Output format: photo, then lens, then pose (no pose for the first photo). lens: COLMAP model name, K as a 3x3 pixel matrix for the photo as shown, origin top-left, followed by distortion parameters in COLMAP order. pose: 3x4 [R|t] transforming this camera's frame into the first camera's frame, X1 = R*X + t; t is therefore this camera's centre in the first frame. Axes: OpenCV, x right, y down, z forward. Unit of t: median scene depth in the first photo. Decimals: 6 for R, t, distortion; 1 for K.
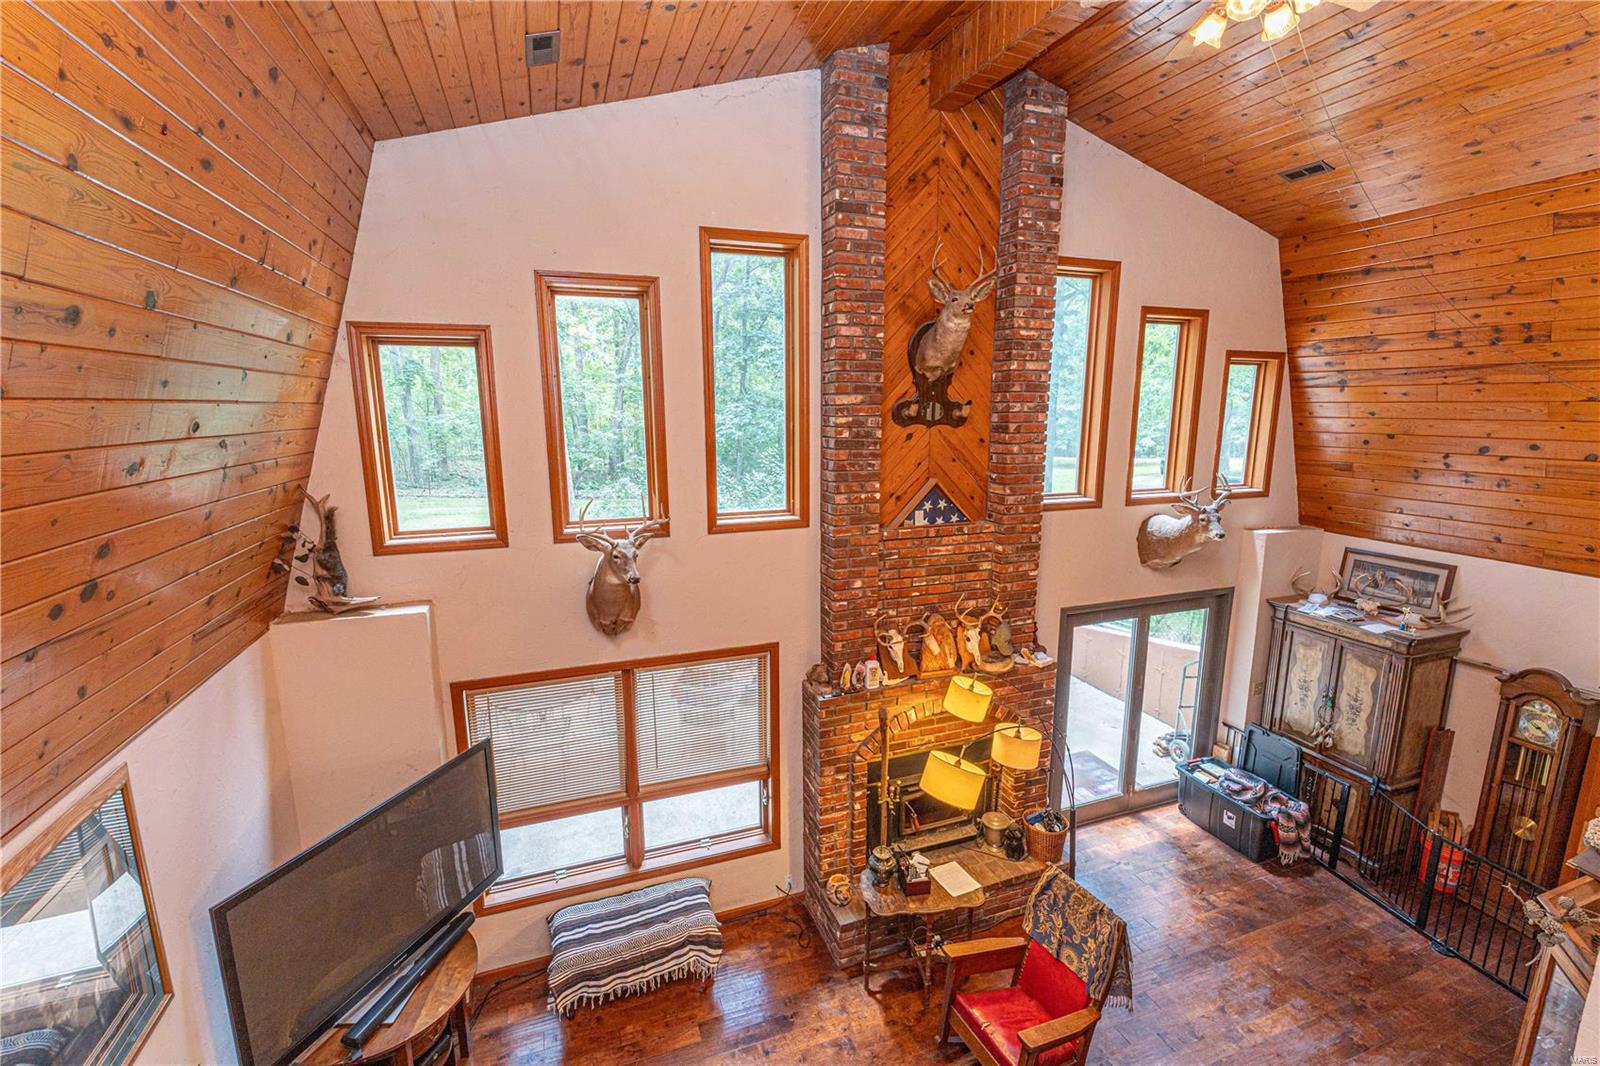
lens RADIAL K [[682.3, 0, 800.0], [0, 682.3, 533.0], [0, 0, 1]] dist [-0.001463, -0.000073]
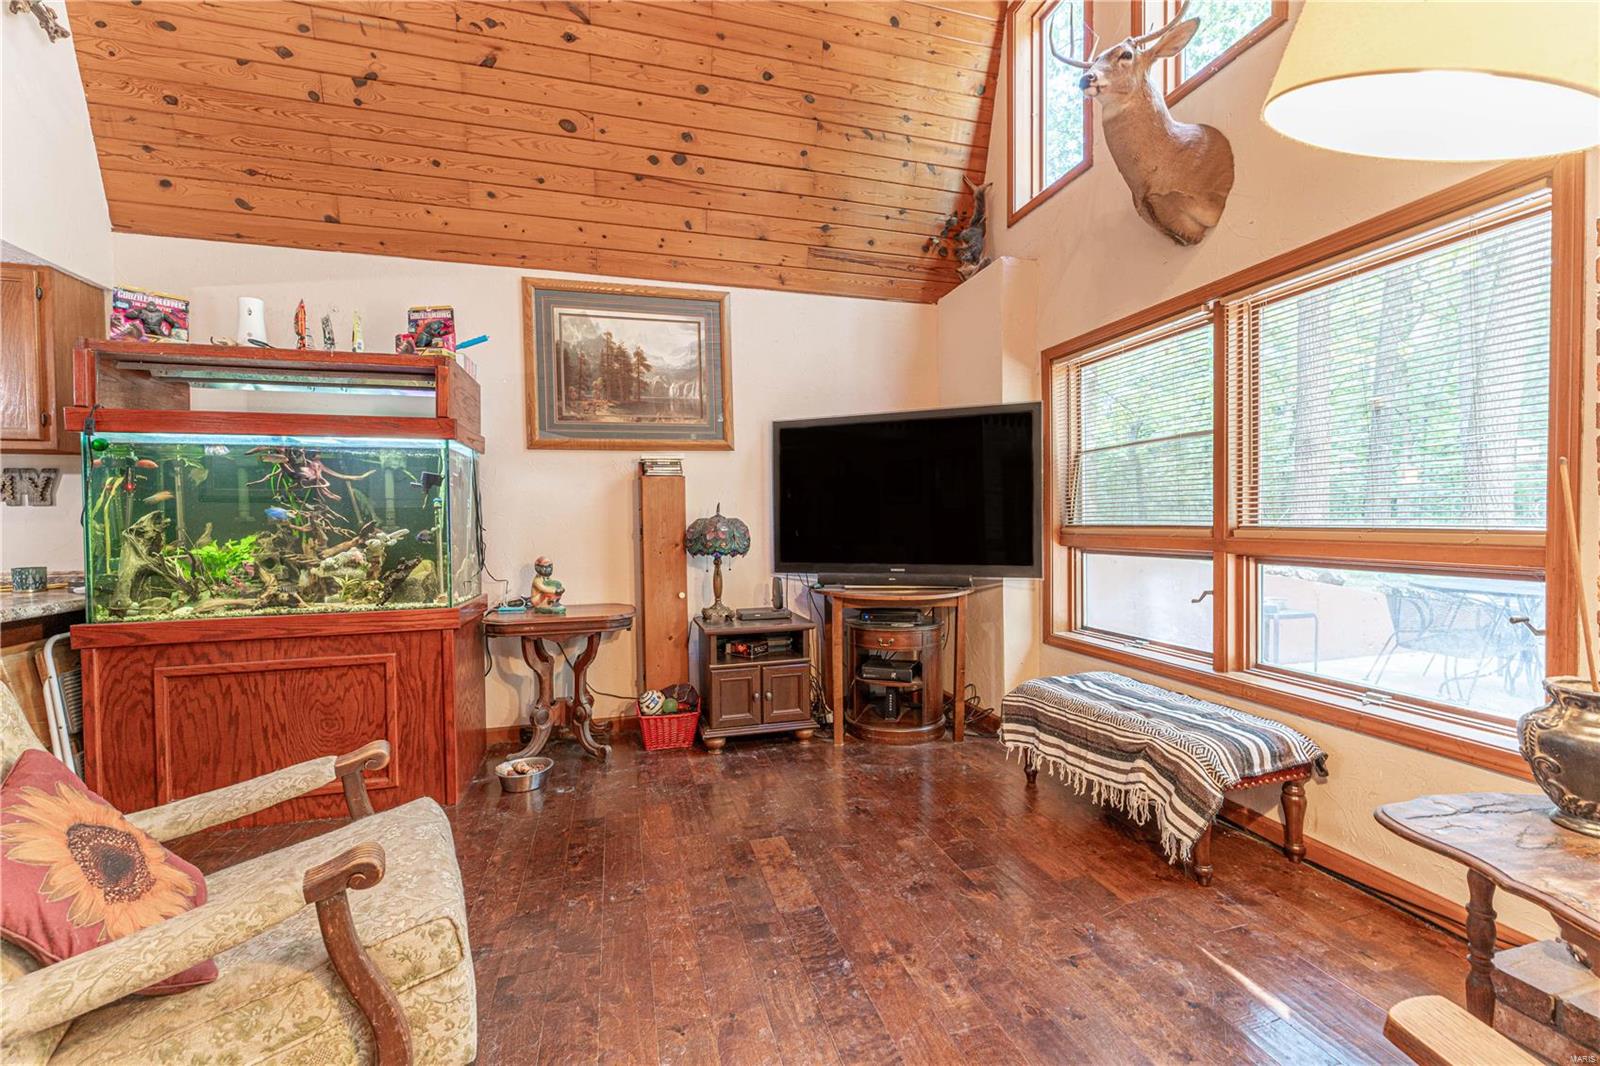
lens RADIAL K [[633.4, 0, 796.3], [0, 633.4, 536.5], [0, 0, 1]] dist [0.000394, 0.000029]
pose [[-0.068799, 0.025913, -0.997294, 0.314128], [-0.171141, 0.984537, 0.037388, 0.422508], [0.982841, 0.173251, -0.063300, 0.673598]]
